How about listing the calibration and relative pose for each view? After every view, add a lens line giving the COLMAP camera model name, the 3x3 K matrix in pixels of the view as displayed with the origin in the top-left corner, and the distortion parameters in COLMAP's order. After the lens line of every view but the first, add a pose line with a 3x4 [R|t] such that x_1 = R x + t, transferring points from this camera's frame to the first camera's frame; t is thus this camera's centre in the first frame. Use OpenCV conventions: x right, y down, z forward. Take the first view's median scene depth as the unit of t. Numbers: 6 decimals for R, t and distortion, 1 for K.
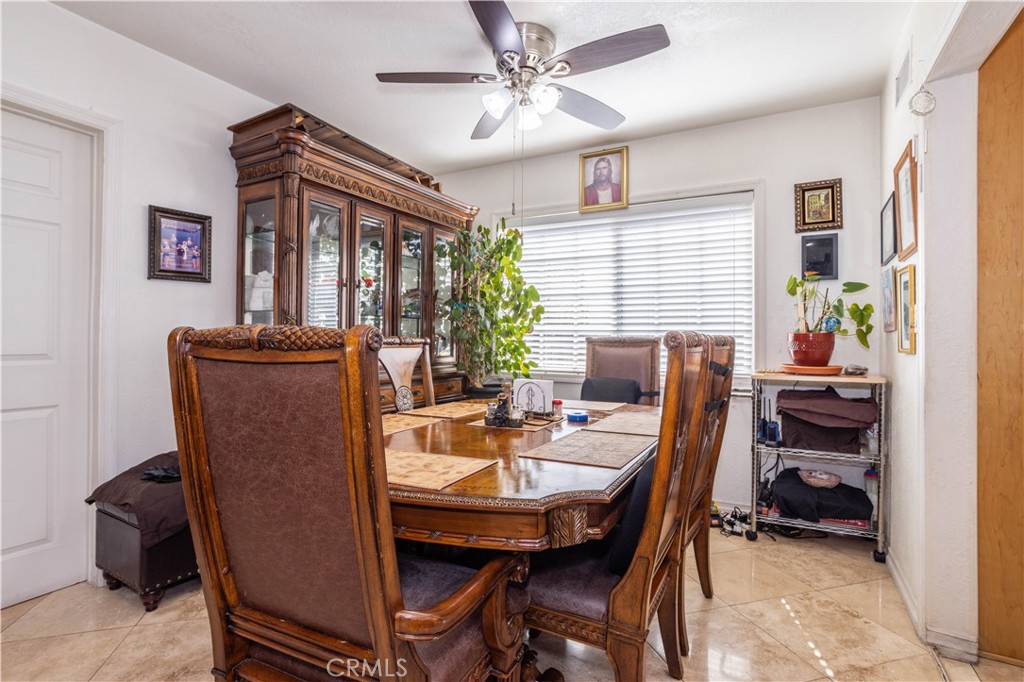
lens RADIAL K [[503.8, 0, 506.7], [0, 503.8, 337.4], [0, 0, 1]] dist [-0.026871, 0.001041]
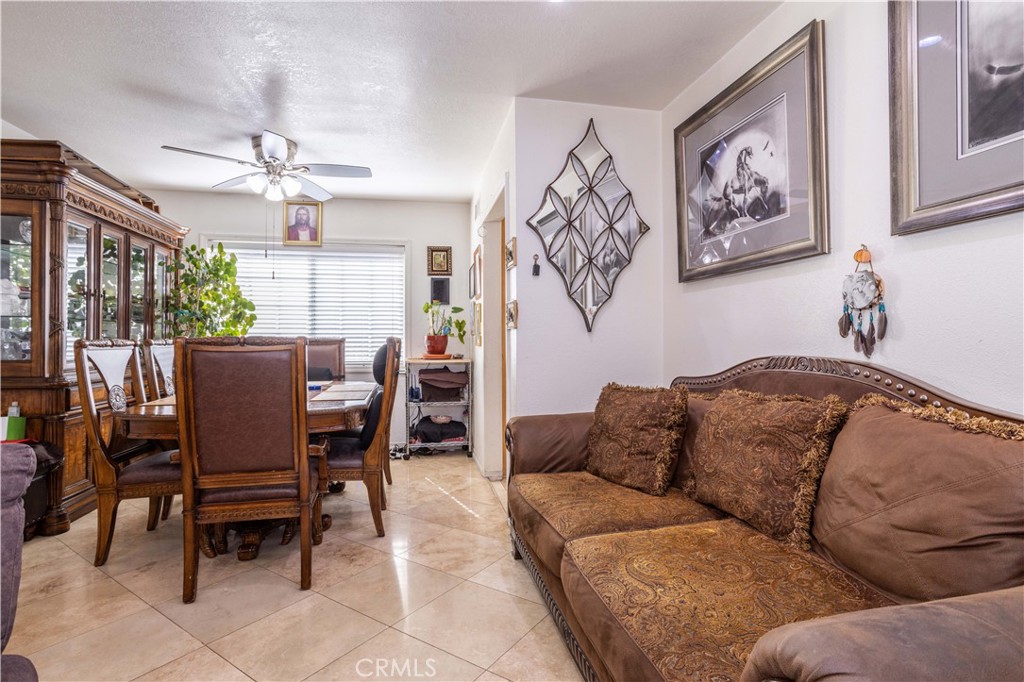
lens RADIAL K [[503.8, 0, 506.7], [0, 503.8, 337.4], [0, 0, 1]] dist [-0.026871, 0.001041]
pose [[0.764585, -0.004921, 0.644504, -0.325774], [0.004176, 0.999988, 0.002681, -0.005491], [-0.644509, 0.000642, 0.764596, -0.489078]]
